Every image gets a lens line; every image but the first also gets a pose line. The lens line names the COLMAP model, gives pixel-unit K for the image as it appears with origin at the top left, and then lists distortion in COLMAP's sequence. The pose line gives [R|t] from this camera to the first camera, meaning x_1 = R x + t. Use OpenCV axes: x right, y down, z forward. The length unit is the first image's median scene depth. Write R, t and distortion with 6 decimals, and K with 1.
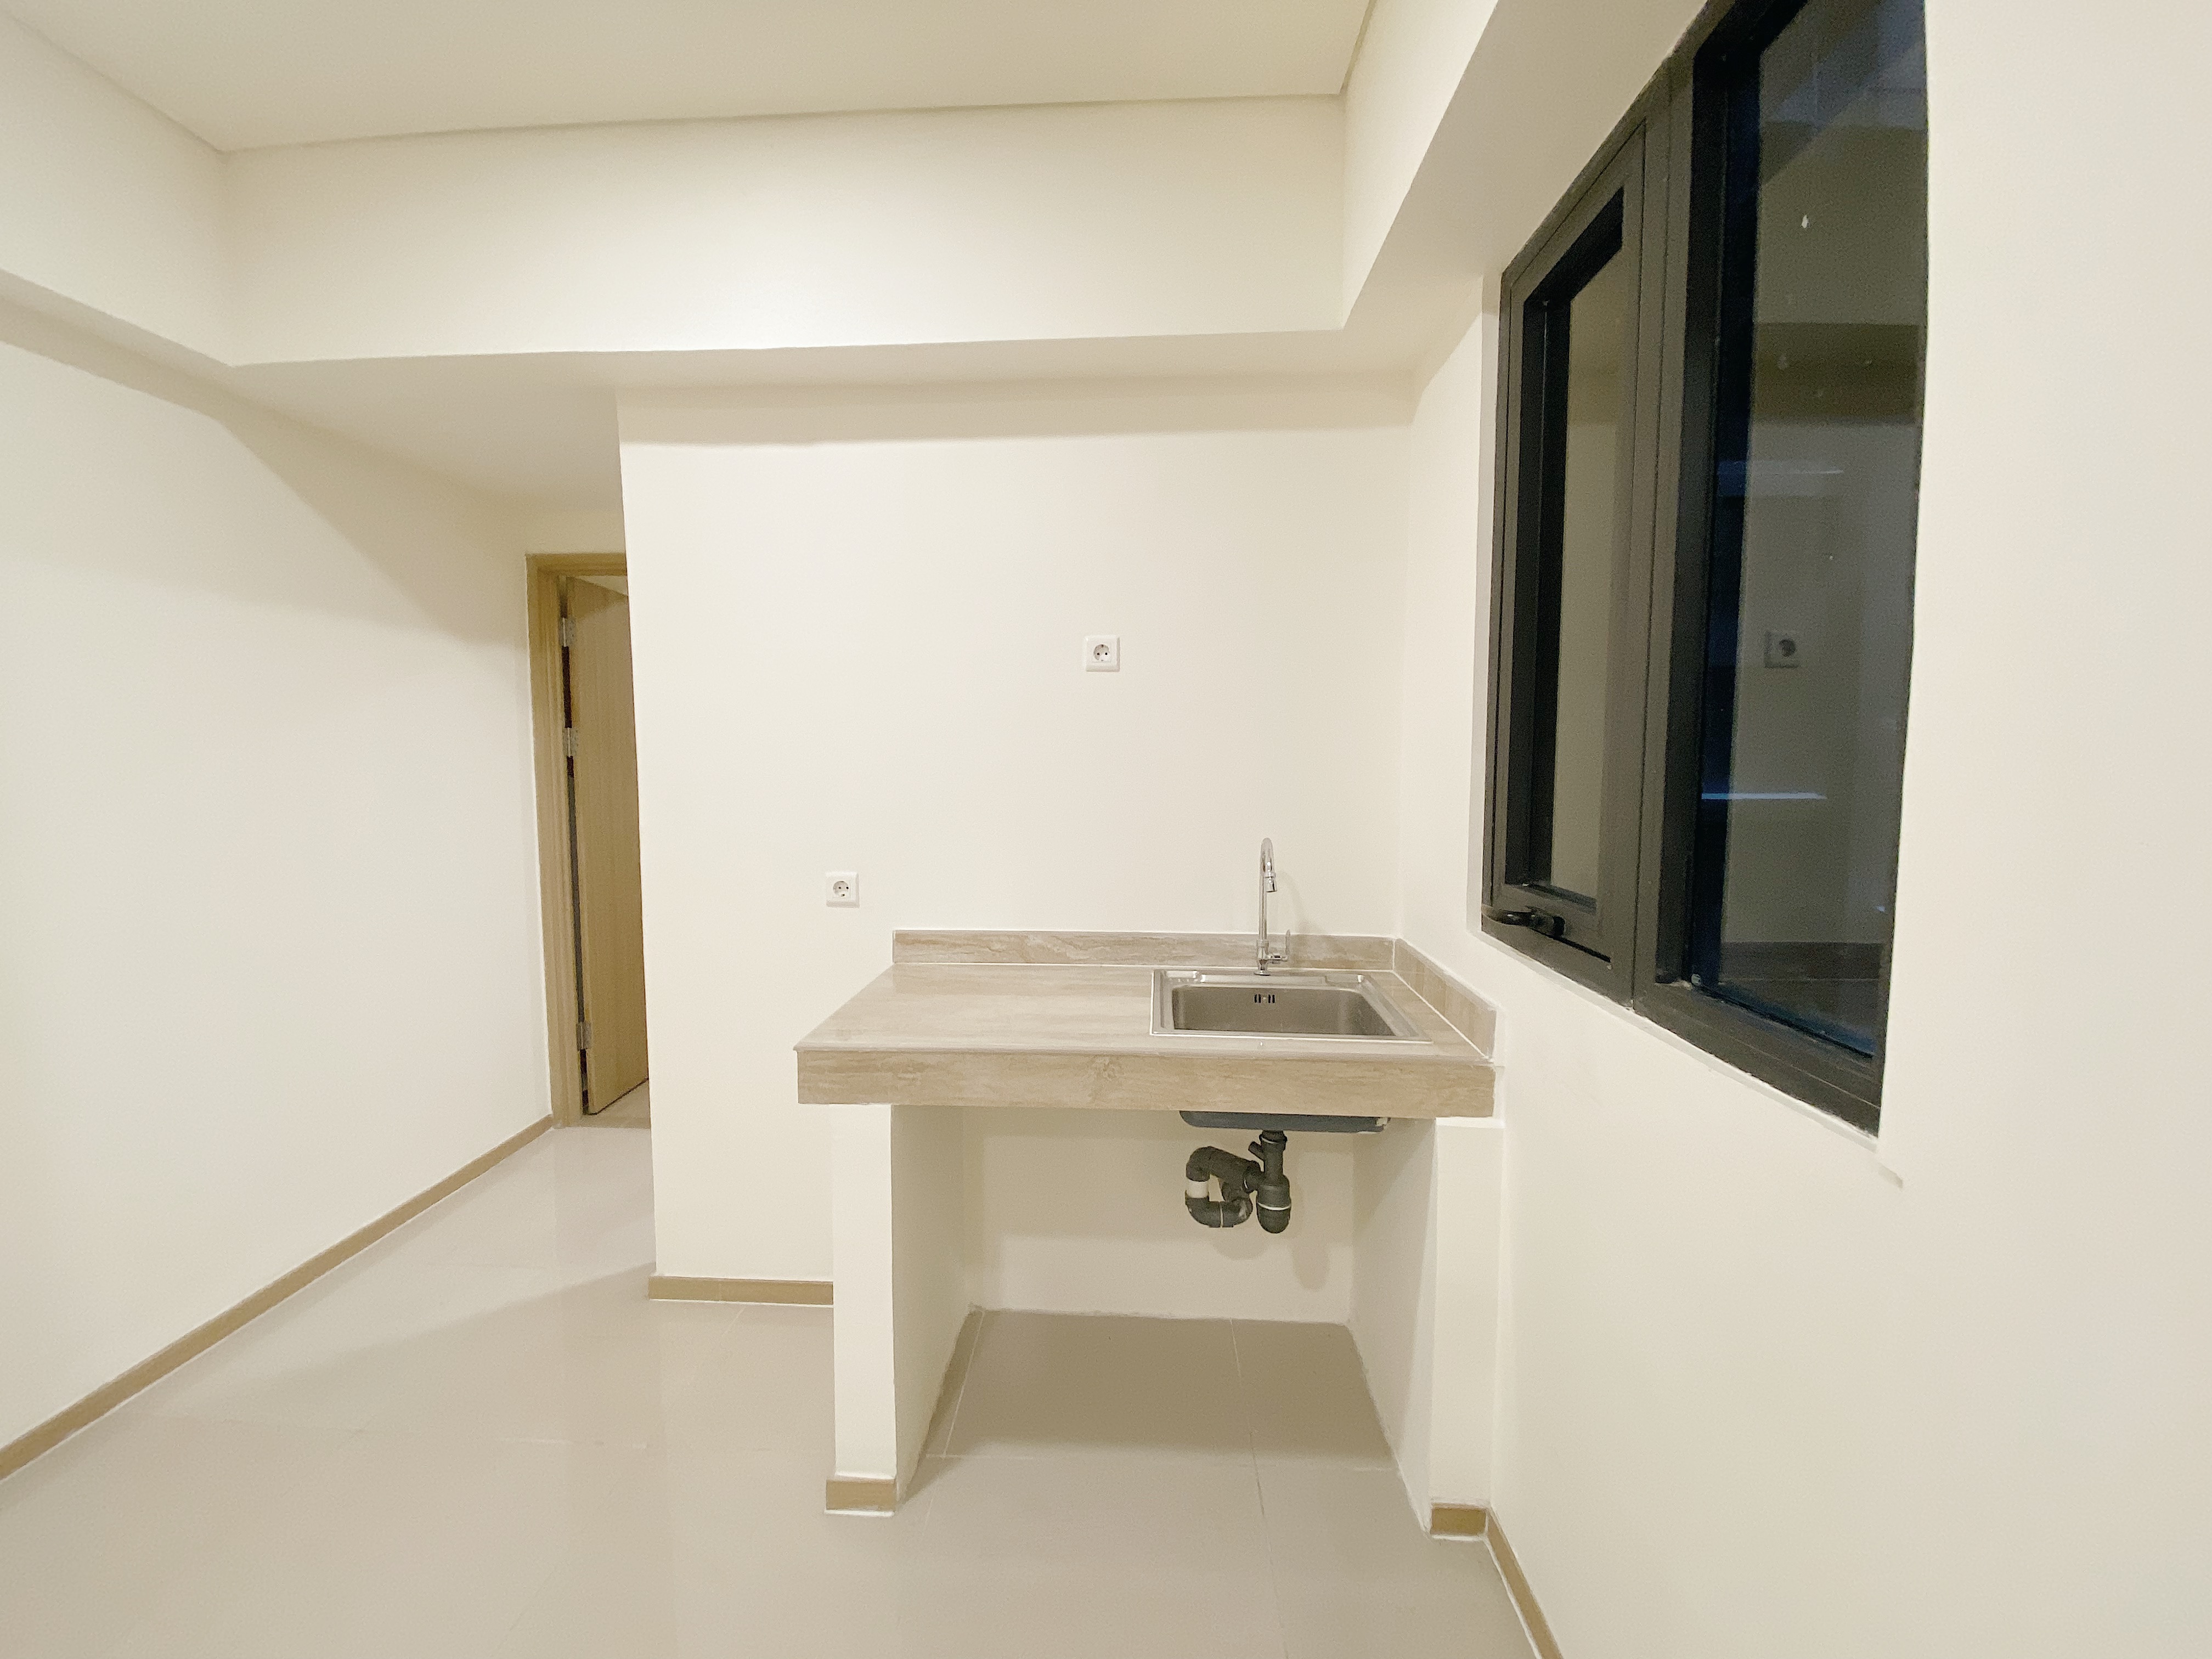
lens RADIAL K [[887.8, 0, 1098.5], [0, 887.8, 820.2], [0, 0, 1]] dist [-0.000152, -0.009199]
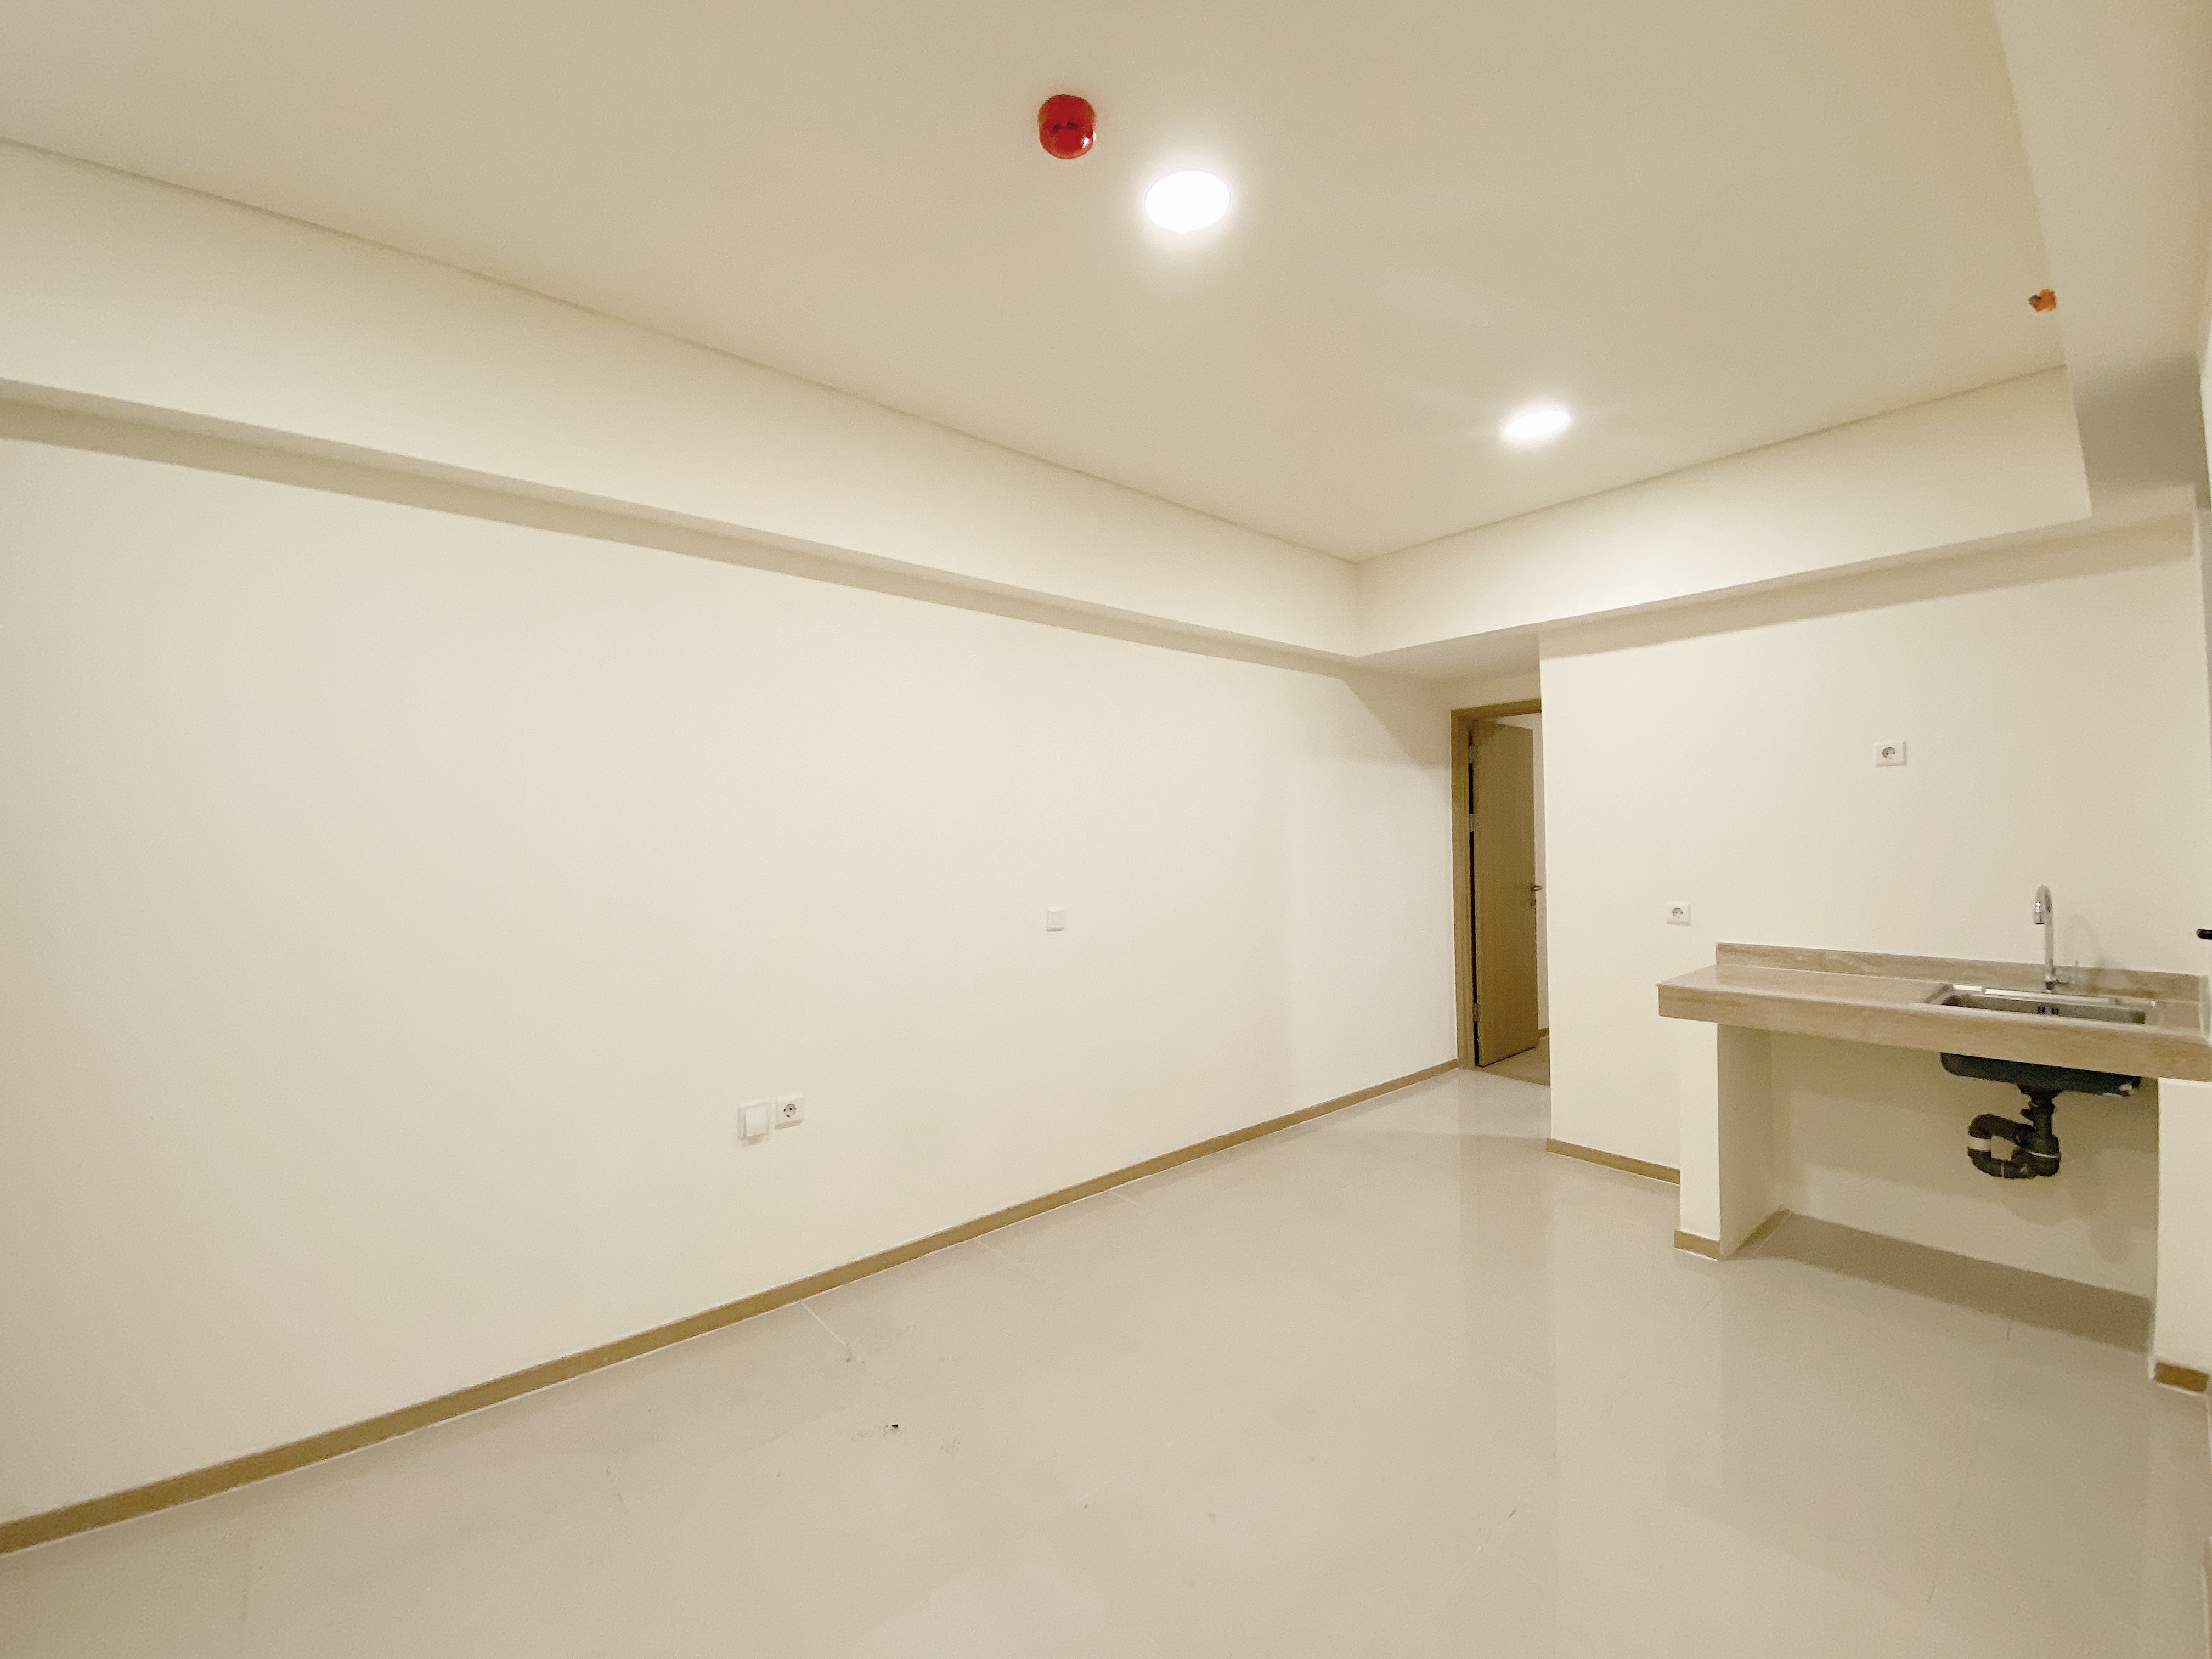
lens RADIAL K [[887.8, 0, 1098.5], [0, 887.8, 820.2], [0, 0, 1]] dist [-0.000152, -0.009199]
pose [[0.676452, -0.022694, -0.736137, 0.189563], [-0.037084, 0.997208, -0.064820, 0.055439], [0.735552, 0.071147, 0.673722, -0.881704]]
